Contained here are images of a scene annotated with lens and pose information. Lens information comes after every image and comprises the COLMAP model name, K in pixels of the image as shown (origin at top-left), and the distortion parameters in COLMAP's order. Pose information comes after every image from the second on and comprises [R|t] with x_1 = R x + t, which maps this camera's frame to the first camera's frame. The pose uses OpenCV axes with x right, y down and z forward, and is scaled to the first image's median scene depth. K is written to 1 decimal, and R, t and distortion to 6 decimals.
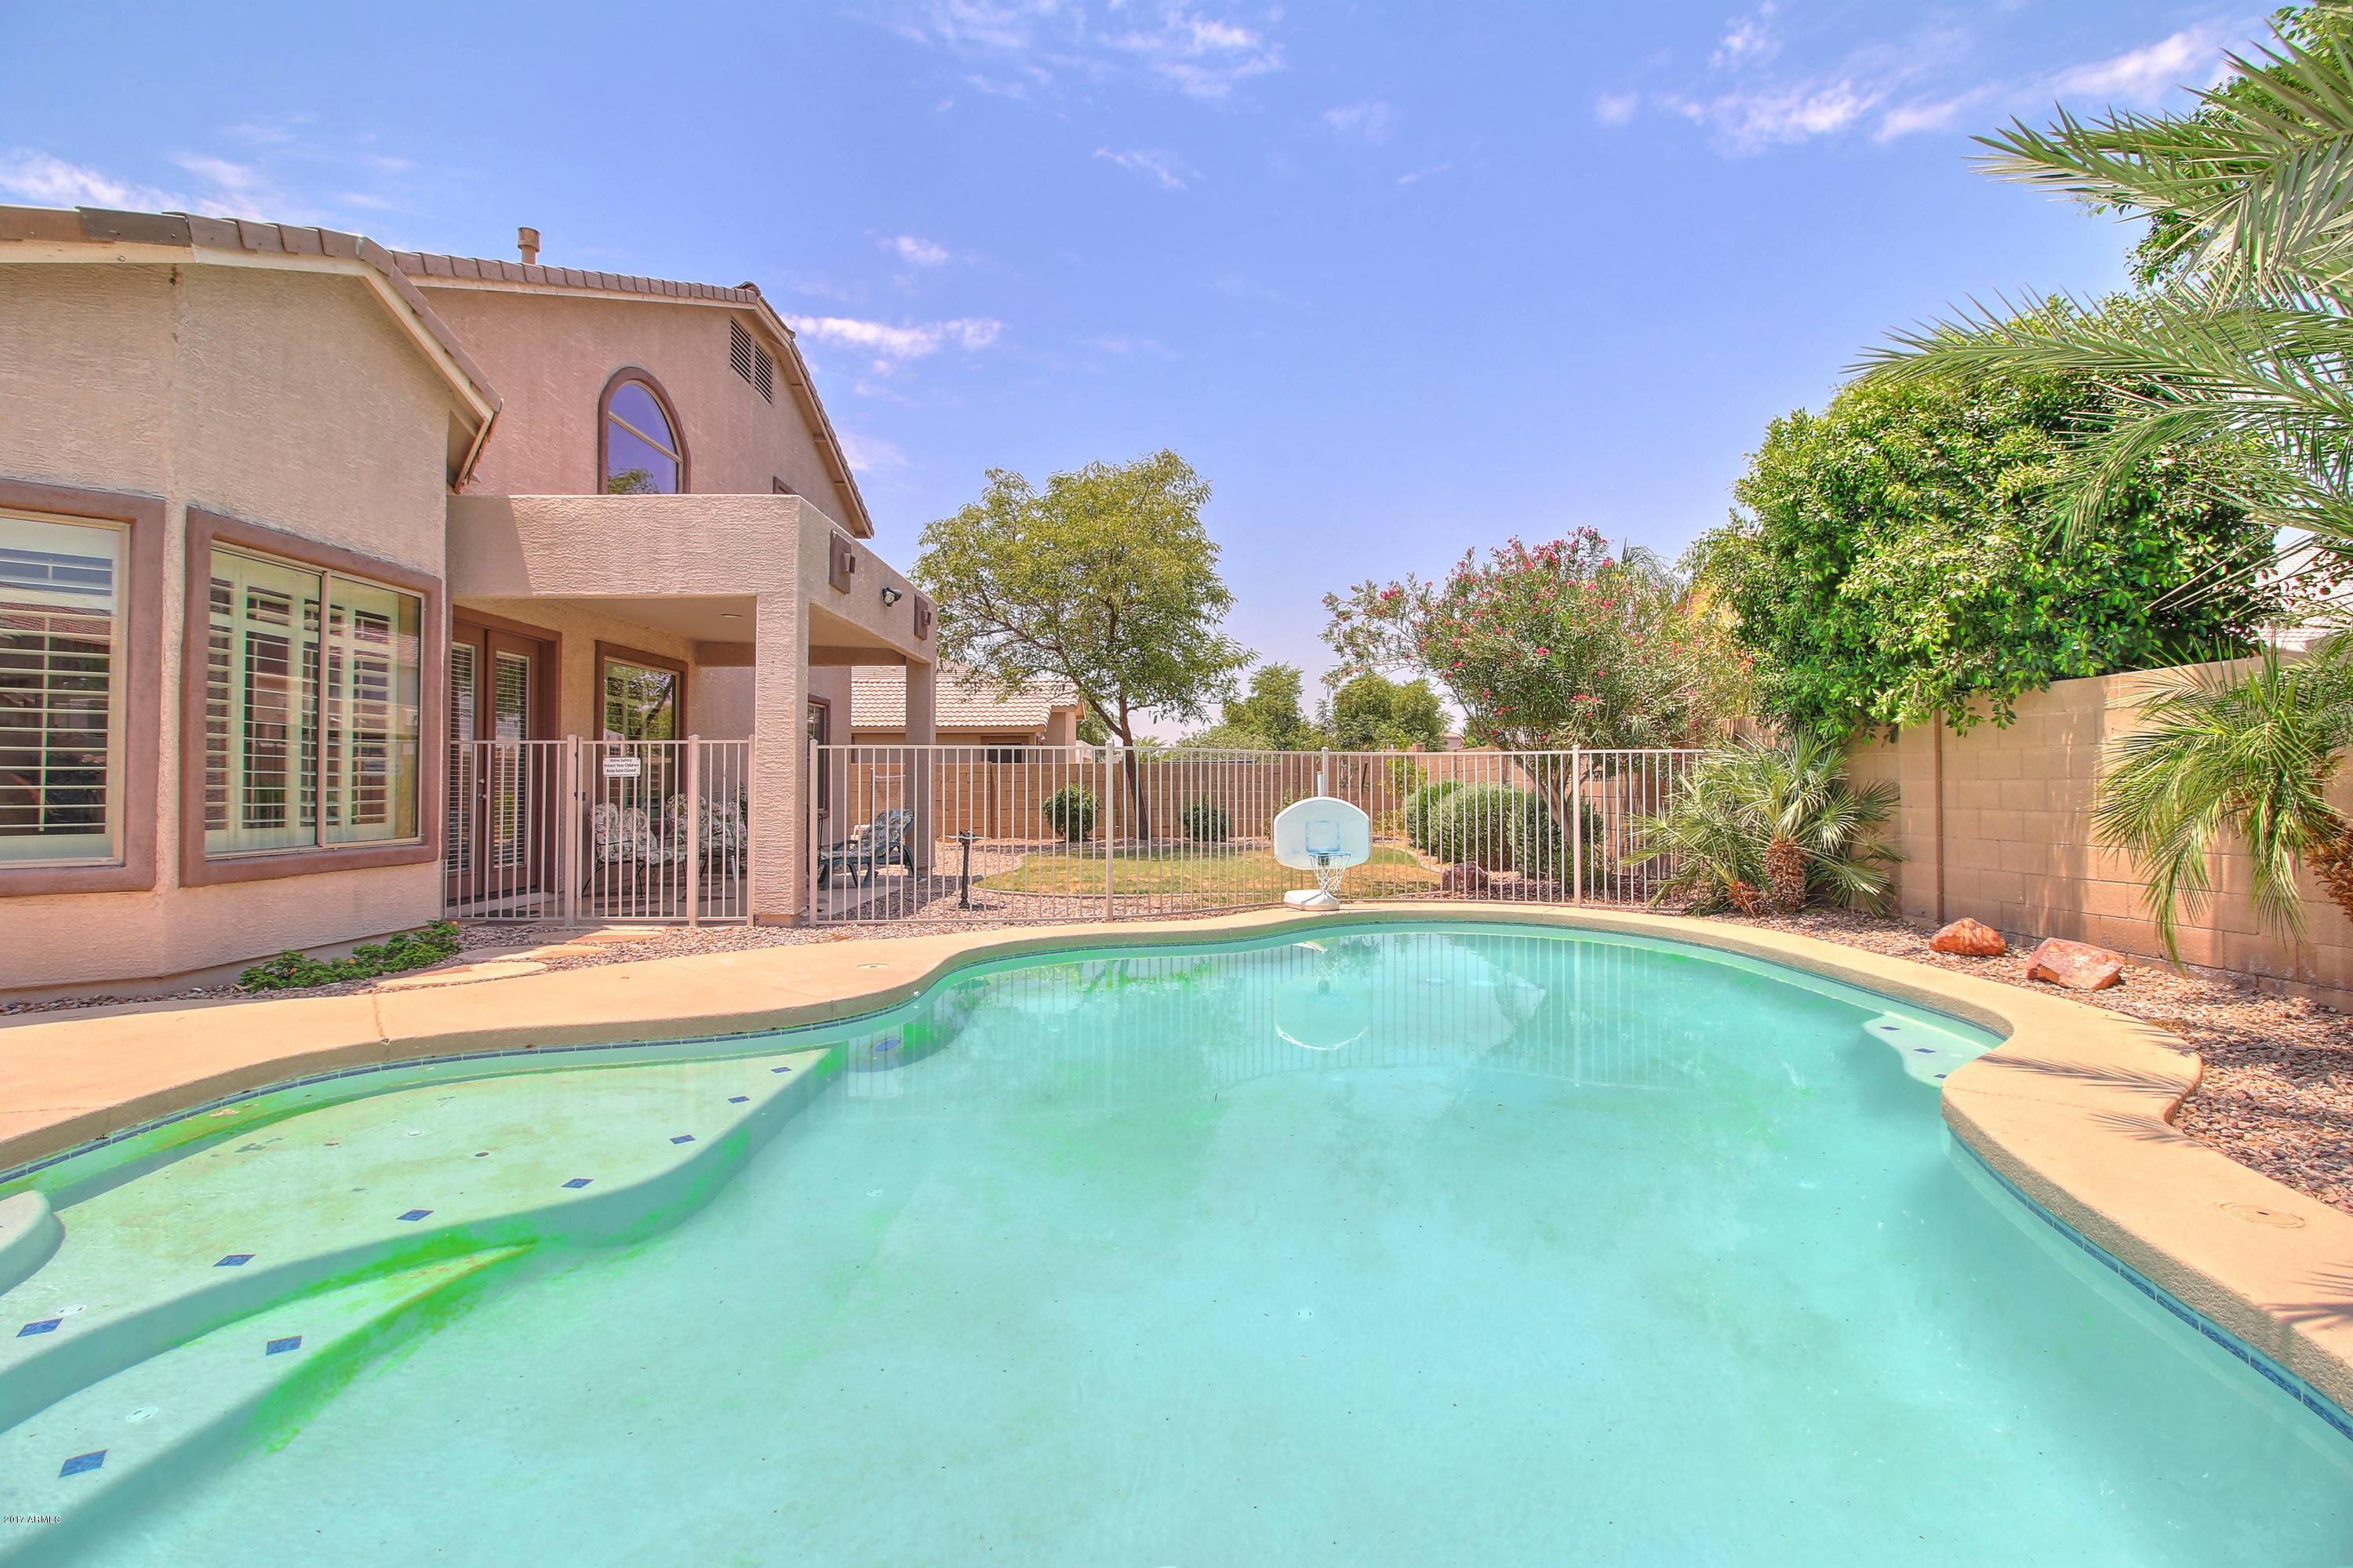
lens RADIAL K [[1082.3, 0, 1181.3], [0, 1082.3, 759.3], [0, 0, 1]] dist [0.001558, -0.013676]
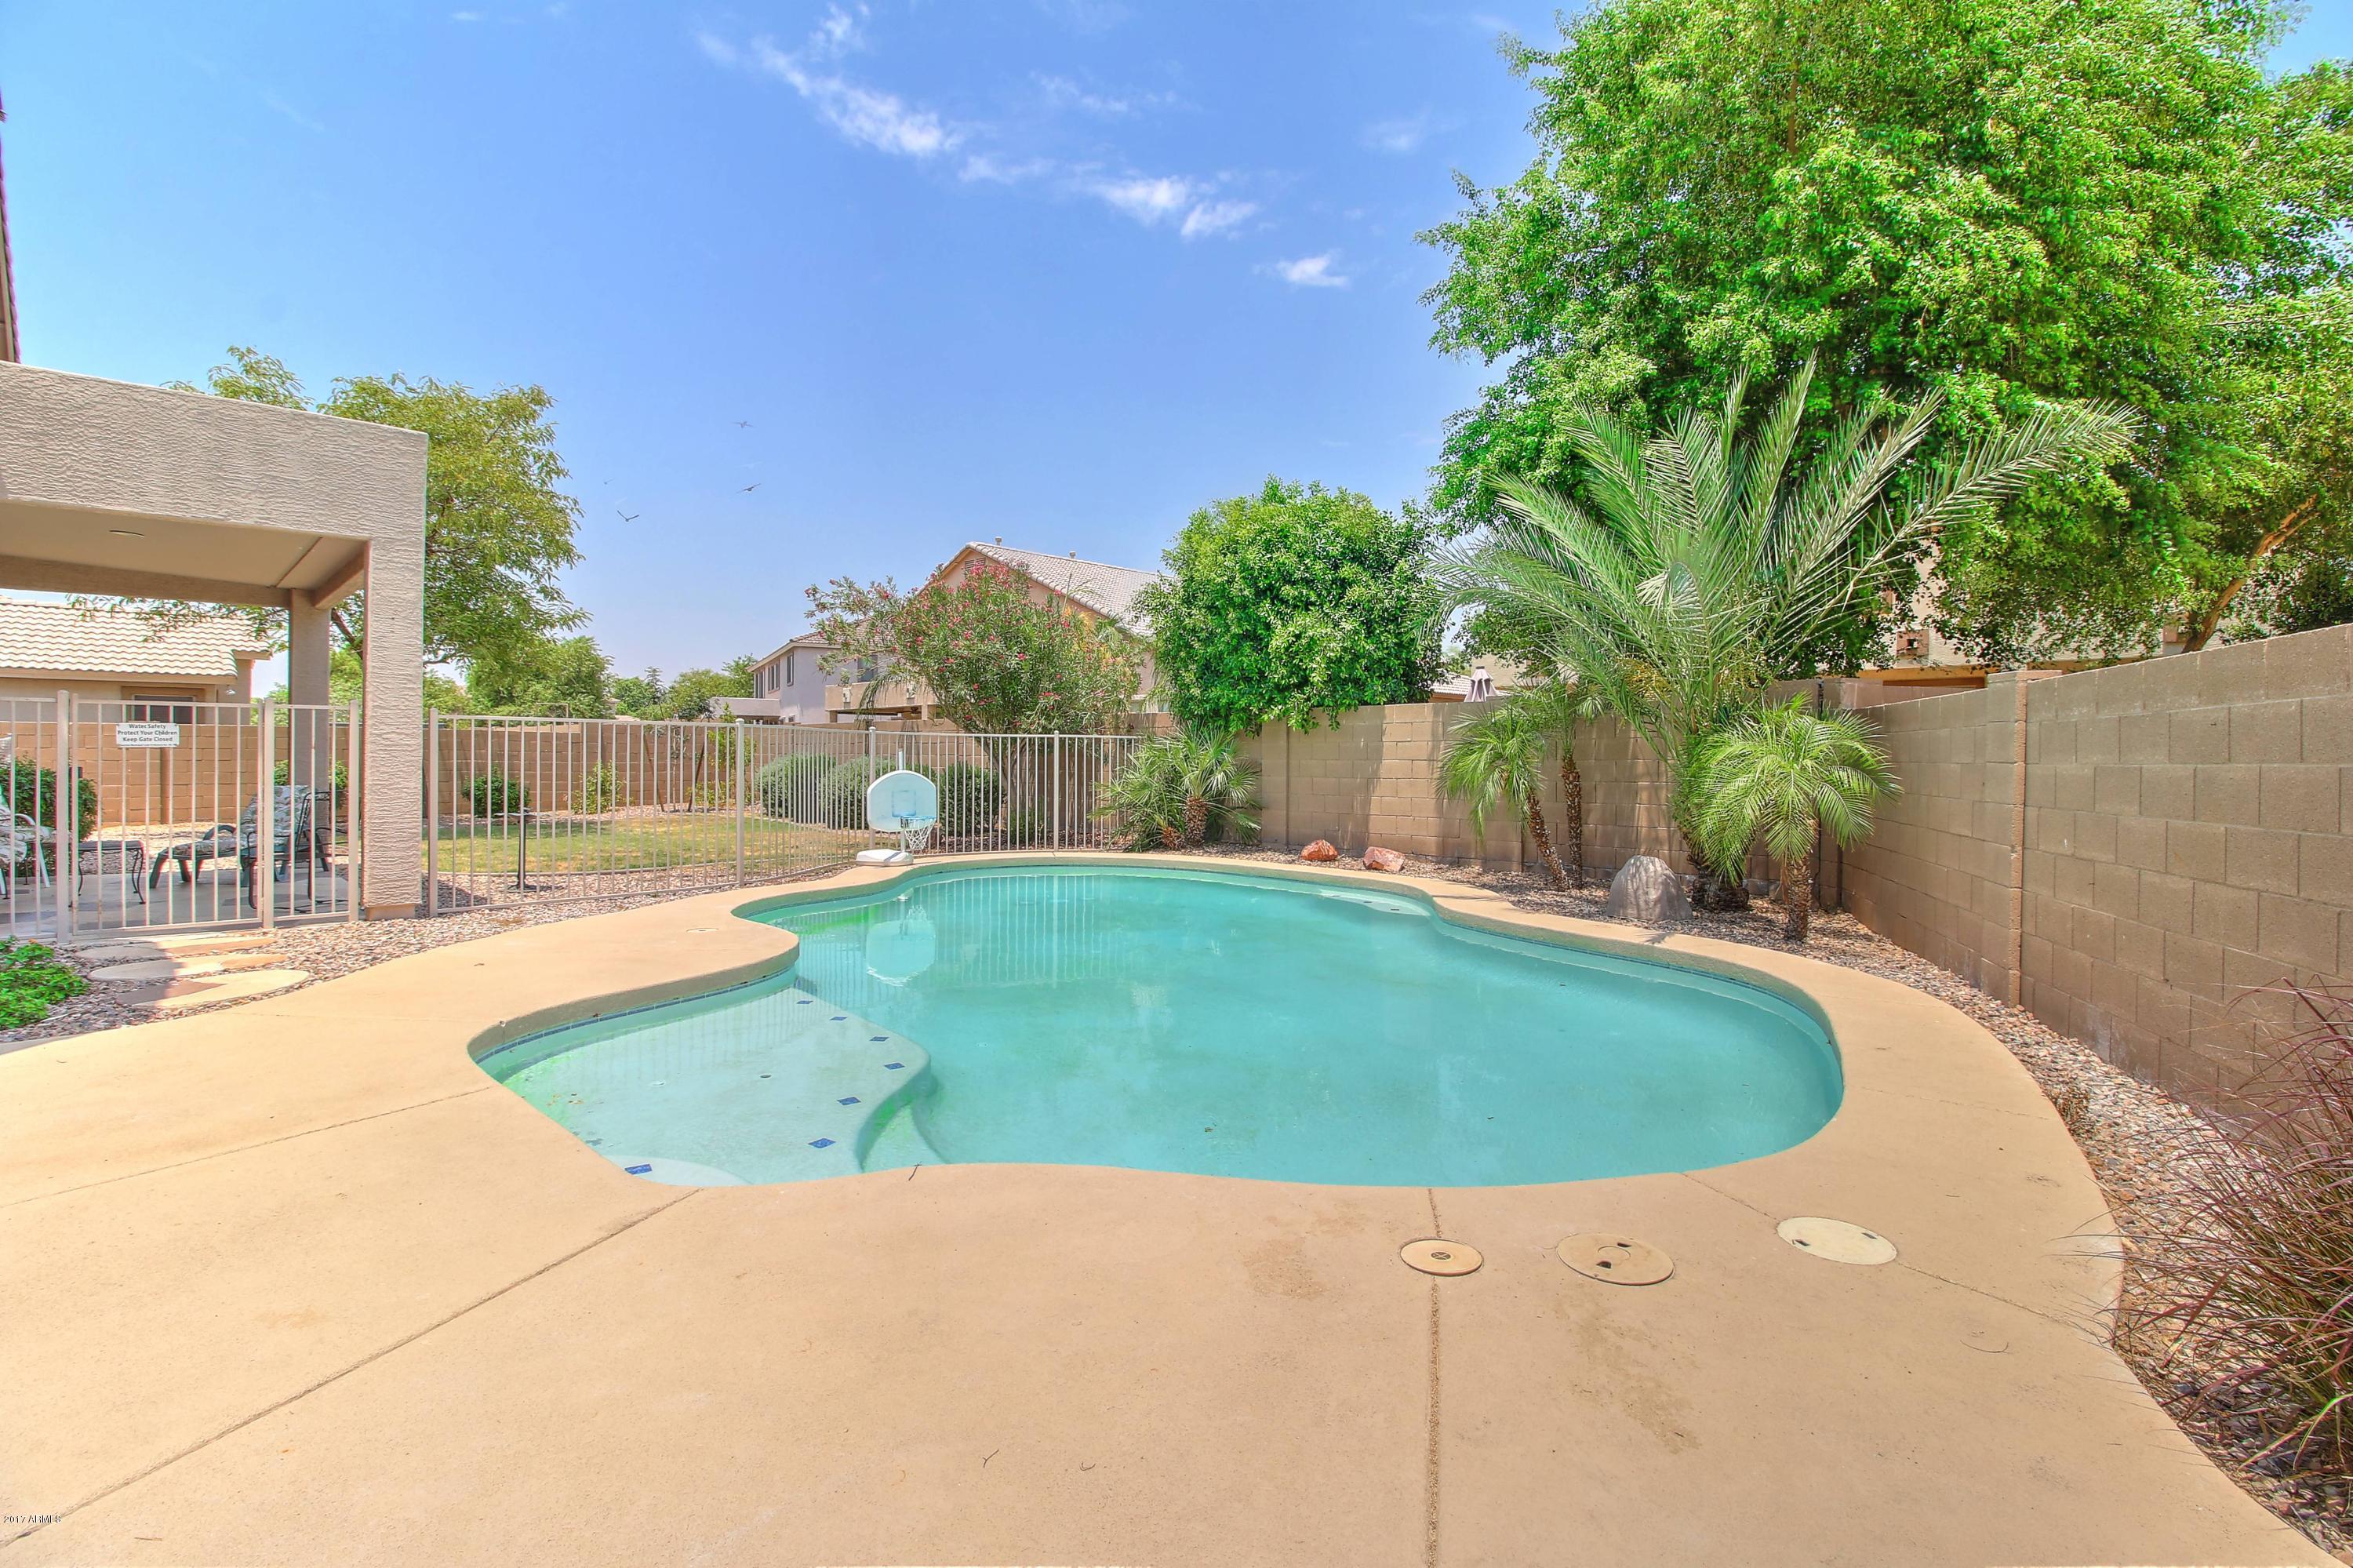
lens RADIAL K [[1082.3, 0, 1181.3], [0, 1082.3, 759.3], [0, 0, 1]] dist [0.001558, -0.013676]
pose [[0.718678, 0.004365, 0.695329, -0.525328], [-0.024509, 0.999518, 0.019058, -0.008376], [-0.694911, -0.030738, 0.718439, -0.075860]]
